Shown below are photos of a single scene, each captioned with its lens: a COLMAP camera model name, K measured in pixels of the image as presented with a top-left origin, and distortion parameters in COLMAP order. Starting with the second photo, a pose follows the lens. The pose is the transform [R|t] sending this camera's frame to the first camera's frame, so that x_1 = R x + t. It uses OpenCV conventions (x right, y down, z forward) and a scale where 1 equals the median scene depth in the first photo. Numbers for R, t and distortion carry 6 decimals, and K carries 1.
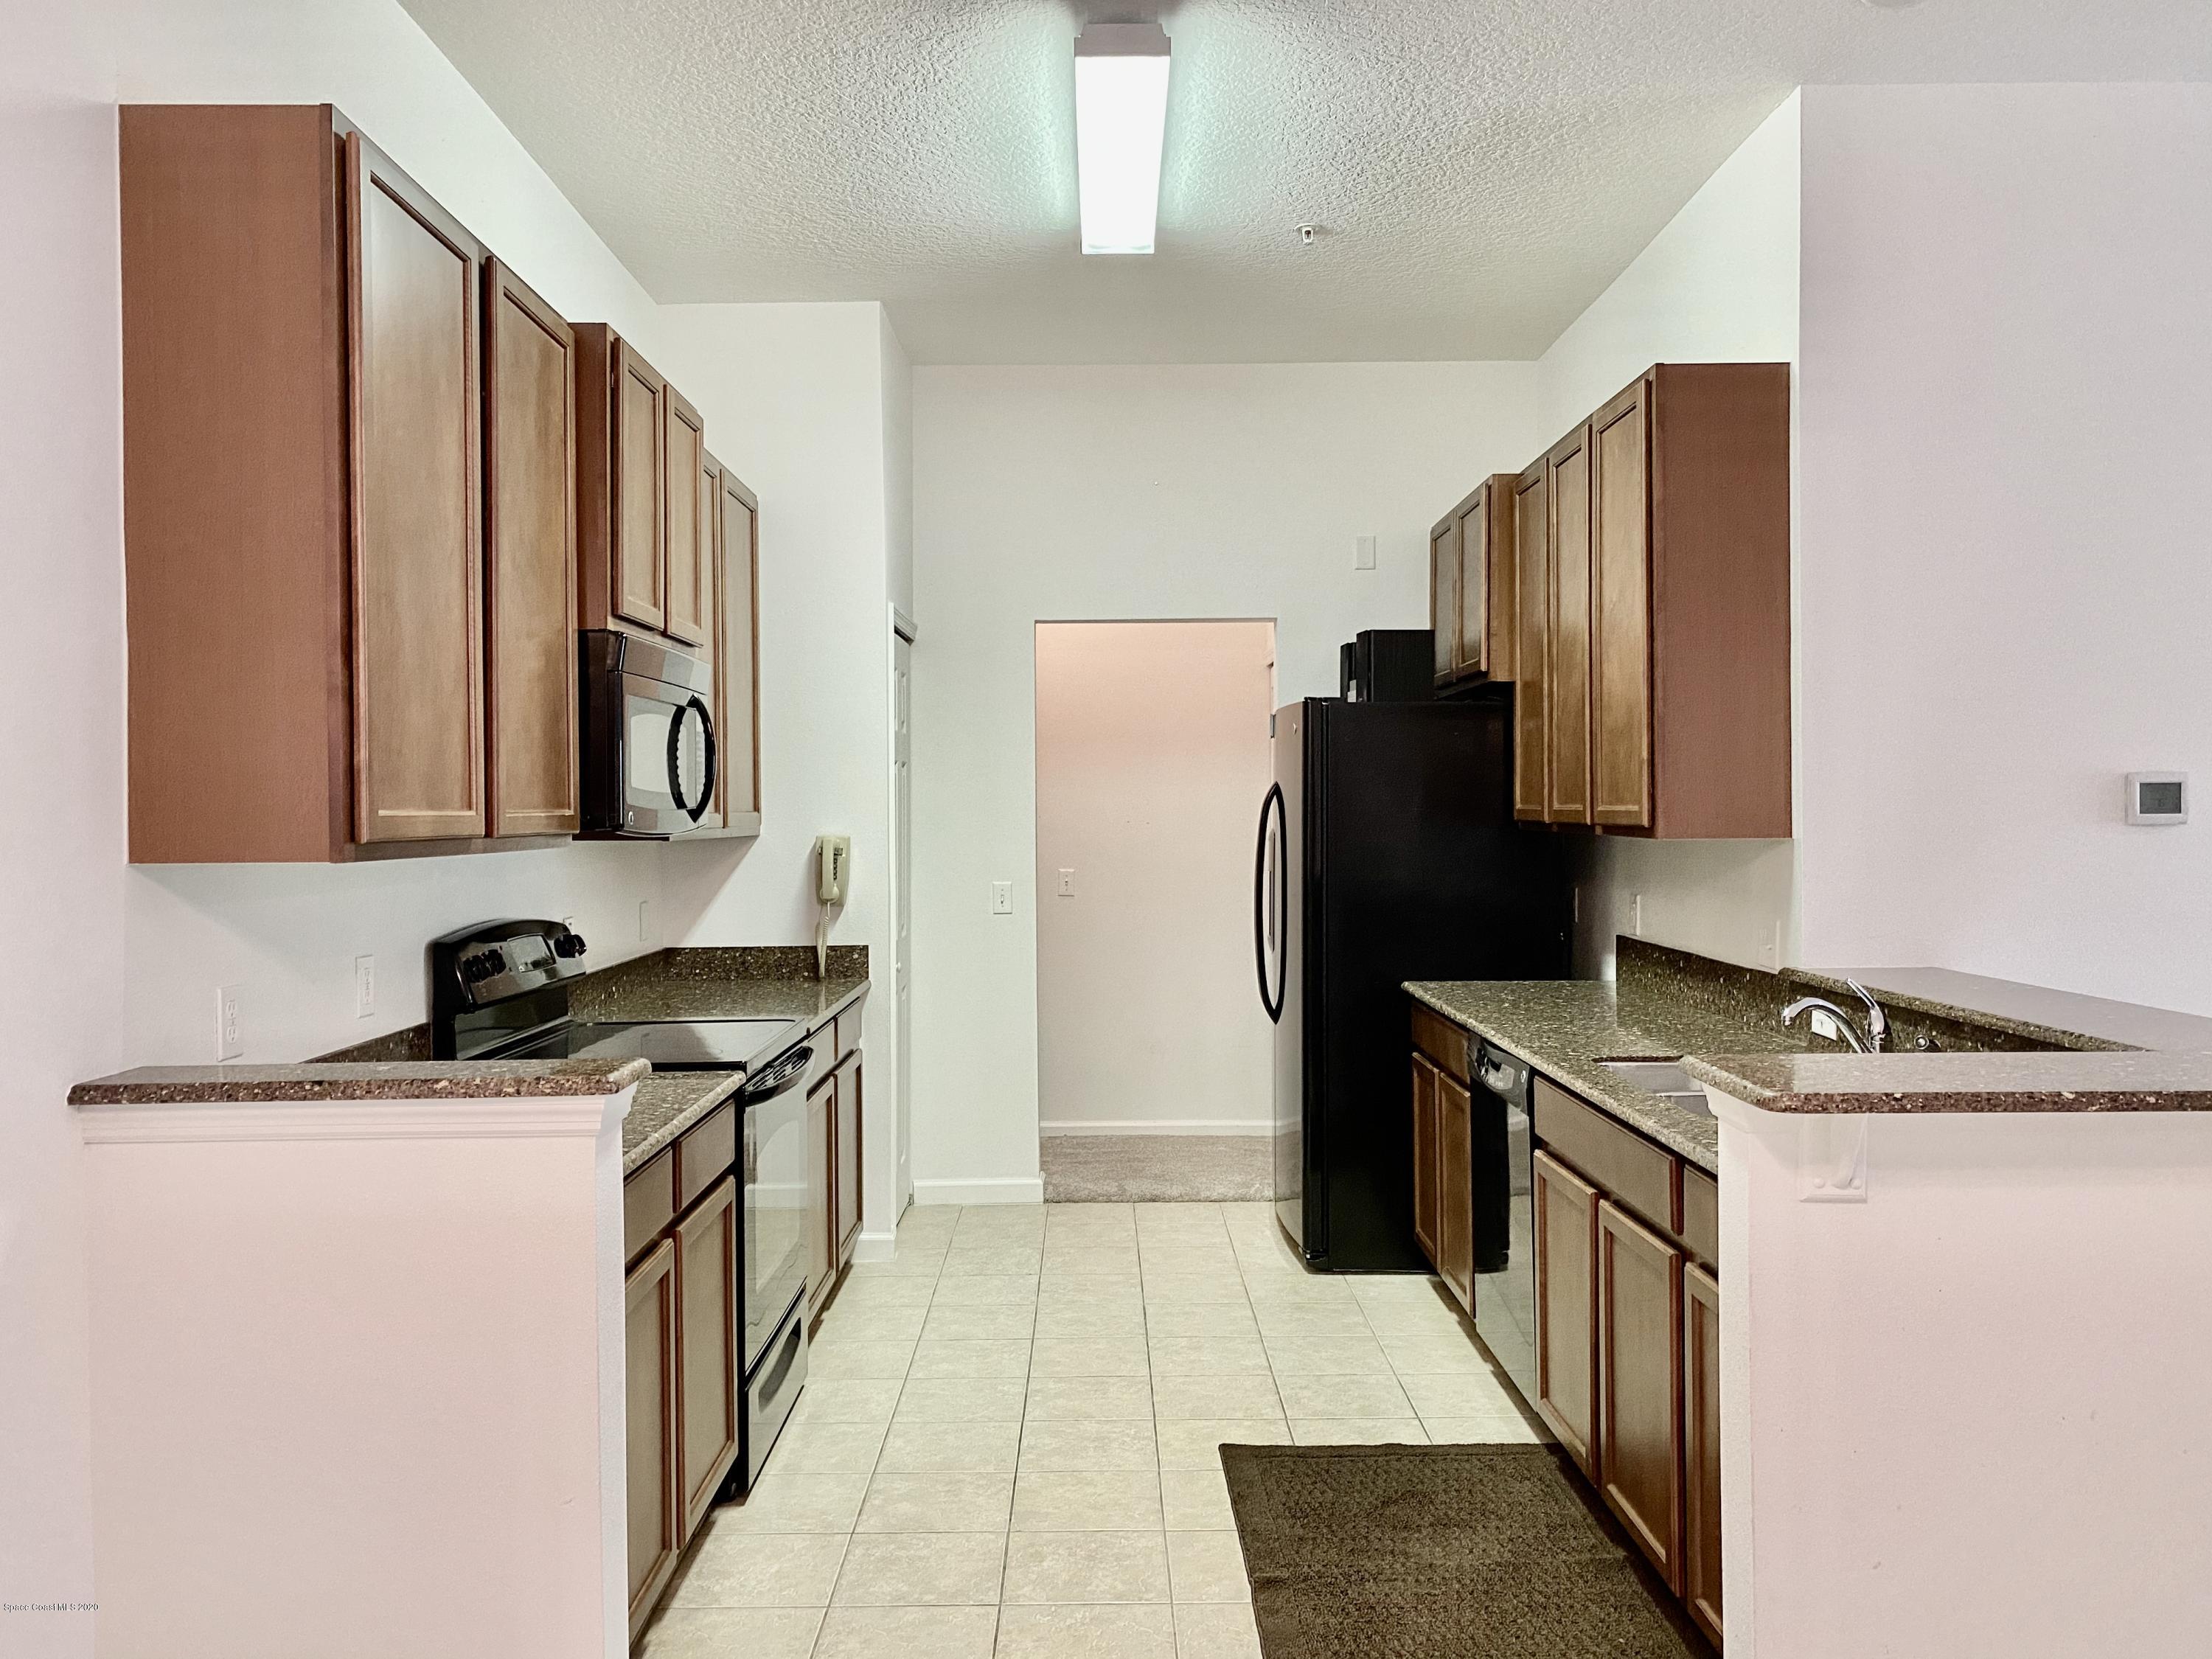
lens RADIAL K [[1686.2, 0, 1100.2], [0, 1686.2, 824.8], [0, 0, 1]] dist [0.074068, -0.114723]
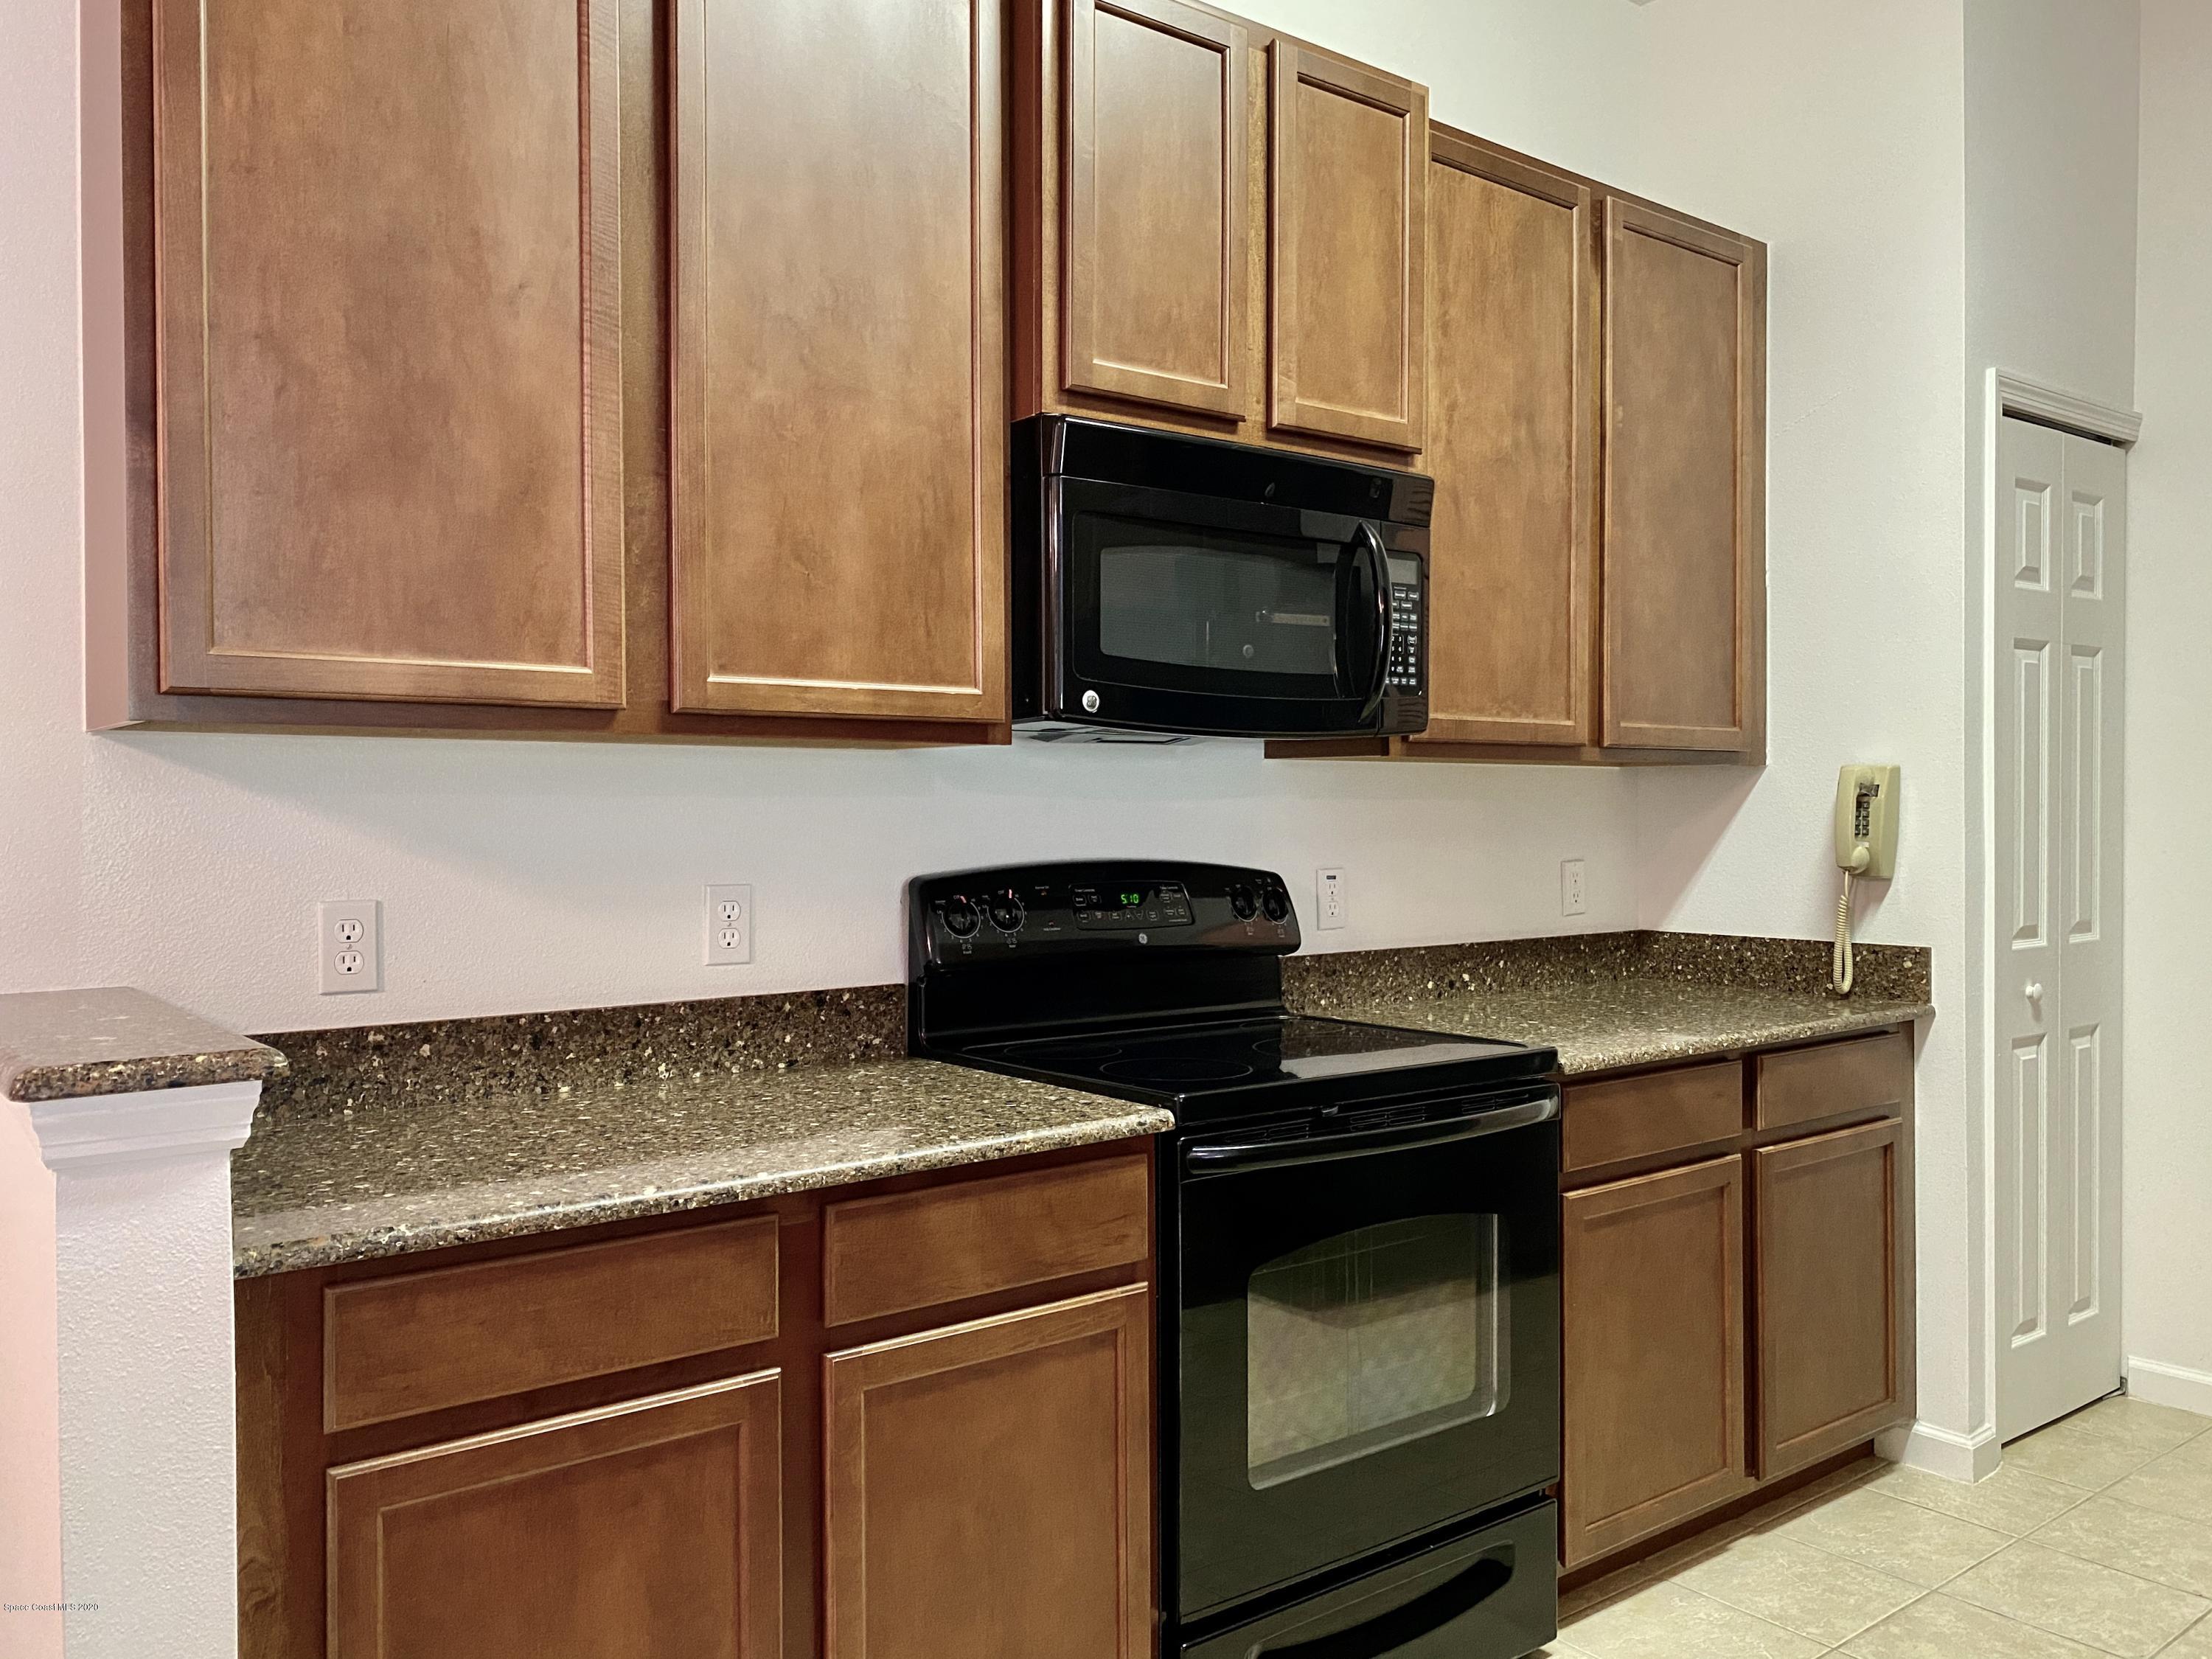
lens RADIAL K [[1697.2, 0, 1102.2], [0, 1697.2, 821.8], [0, 0, 1]] dist [0.031100, -0.042106]
pose [[0.614145, 0.010822, -0.789119, 0.210745], [-0.008922, 0.999937, 0.006769, 0.033520], [0.789143, 0.002883, 0.614203, 0.527815]]
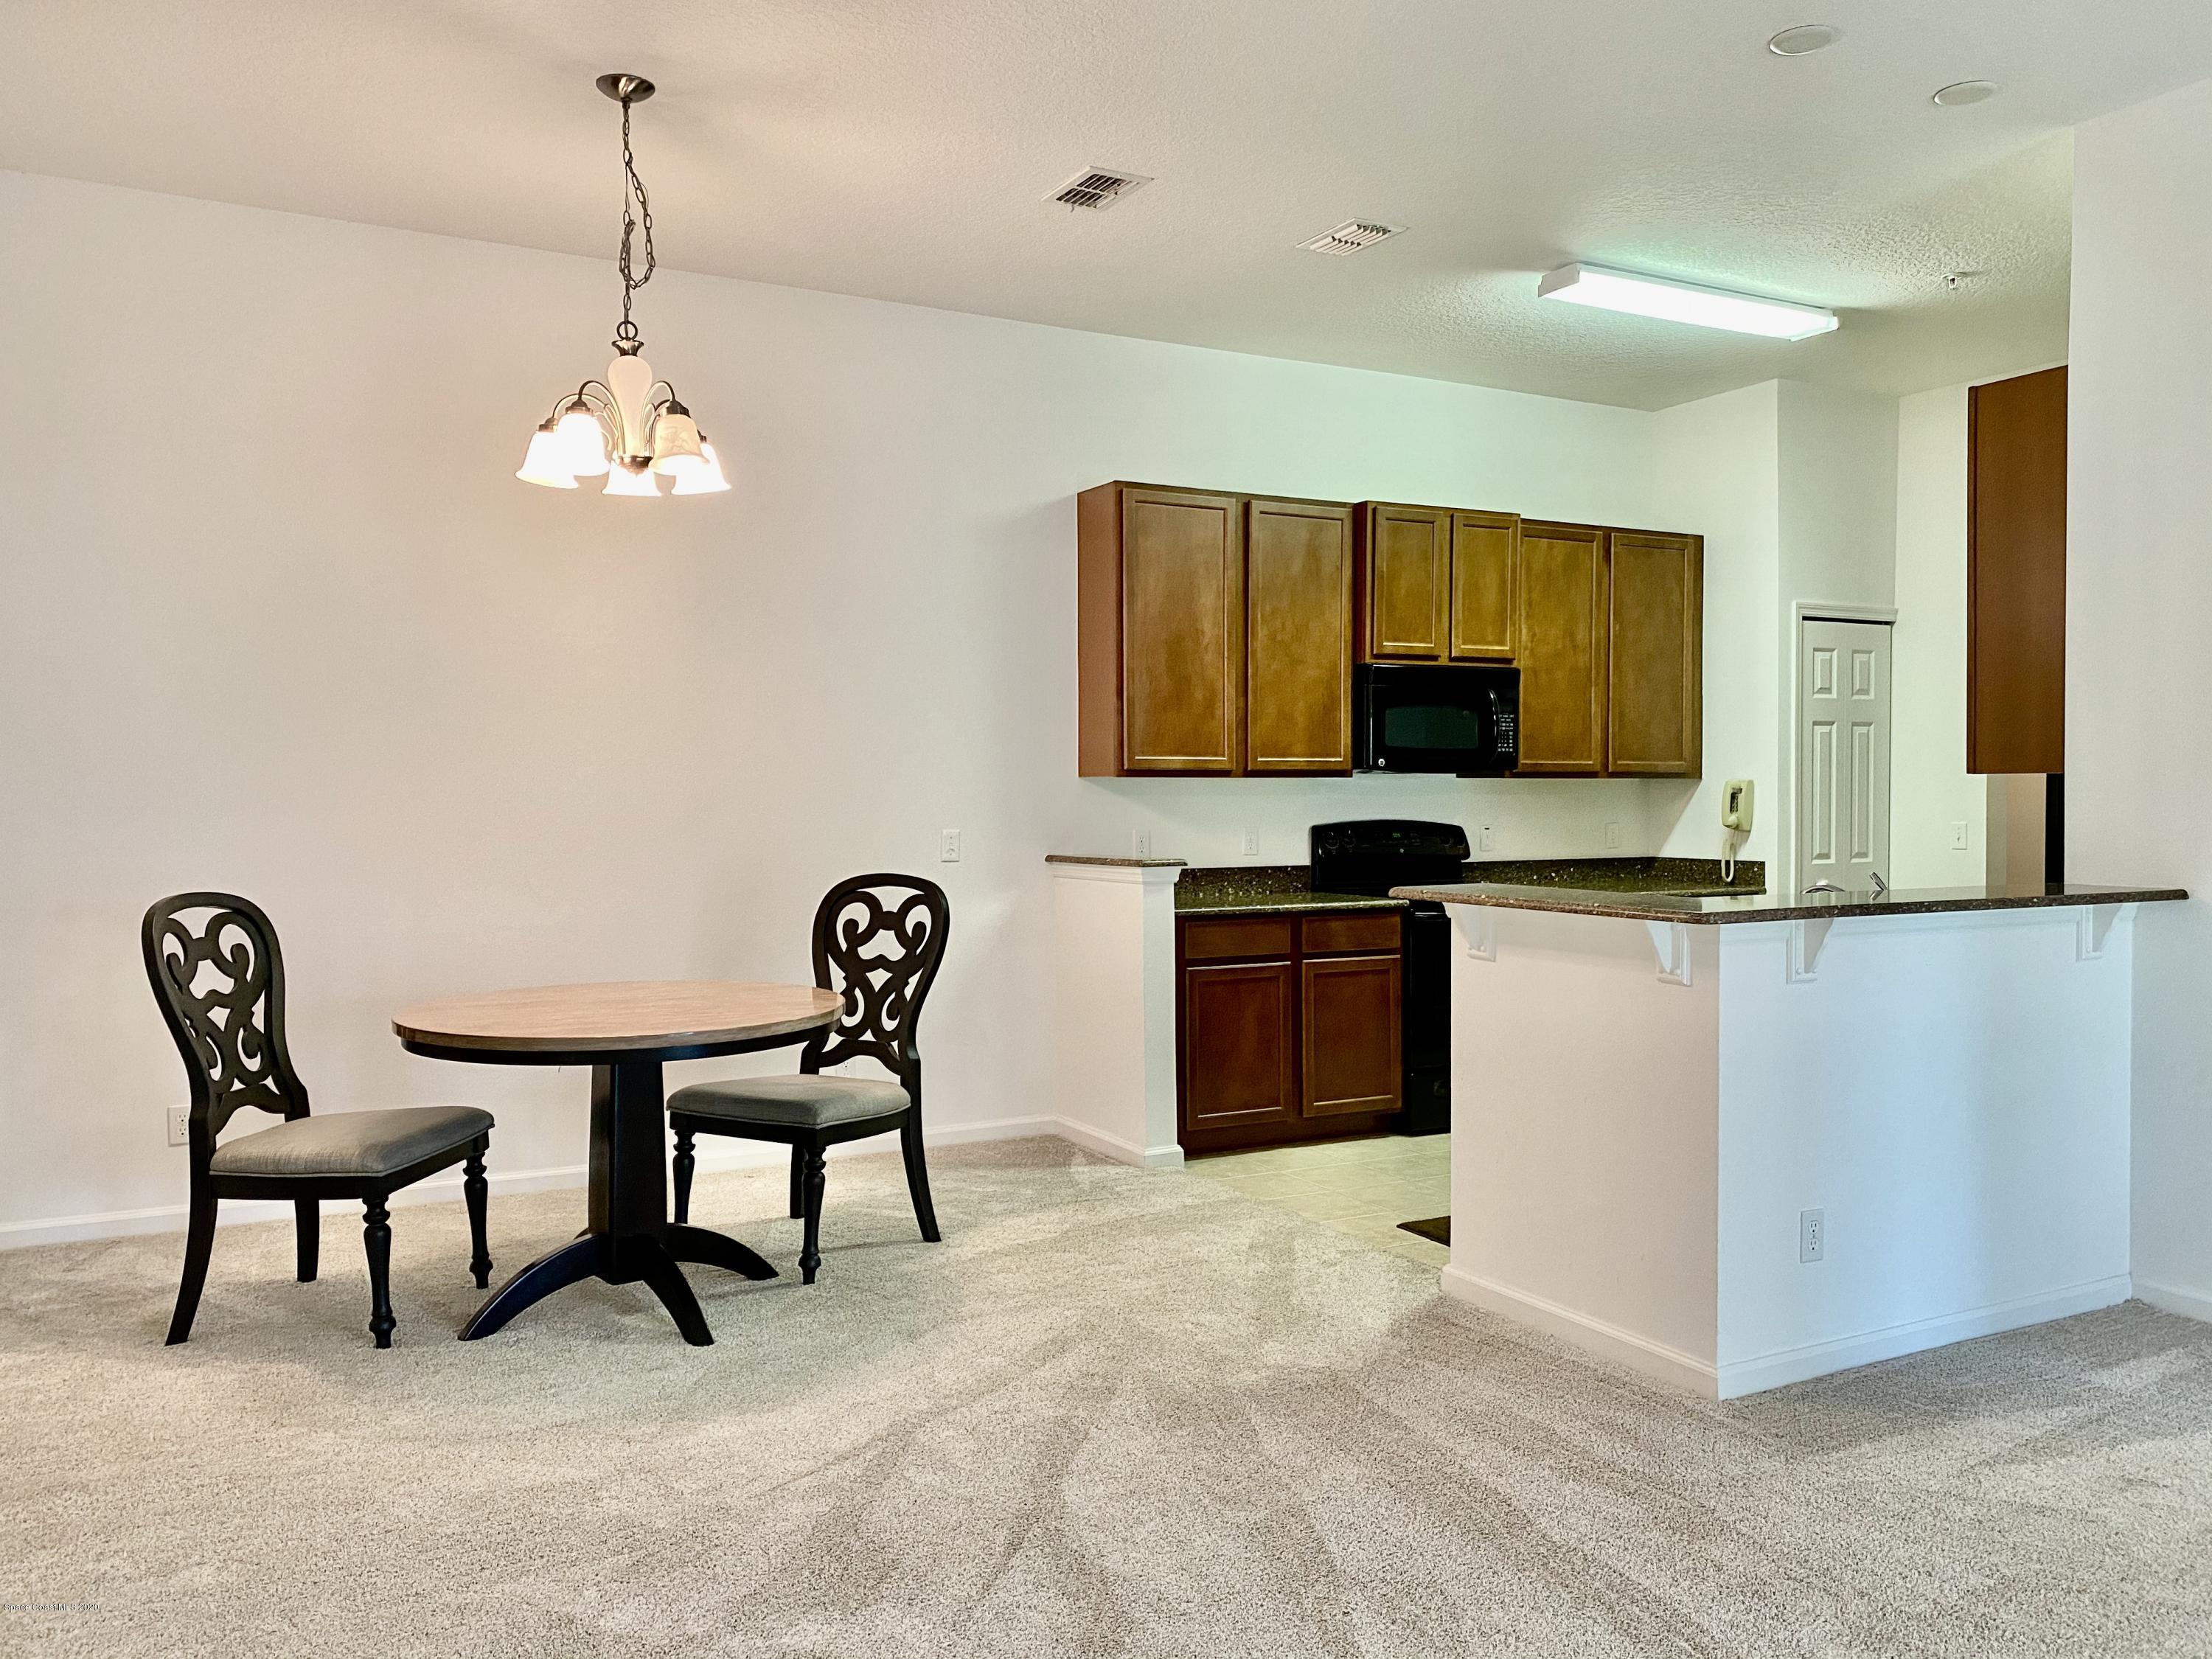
lens RADIAL K [[1686.2, 0, 1100.2], [0, 1686.2, 824.8], [0, 0, 1]] dist [0.074068, -0.114723]
pose [[0.470541, 0.024070, -0.882050, 1.063358], [-0.009231, 0.999707, 0.022357, 0.022715], [0.882330, -0.002377, 0.470625, -0.127779]]
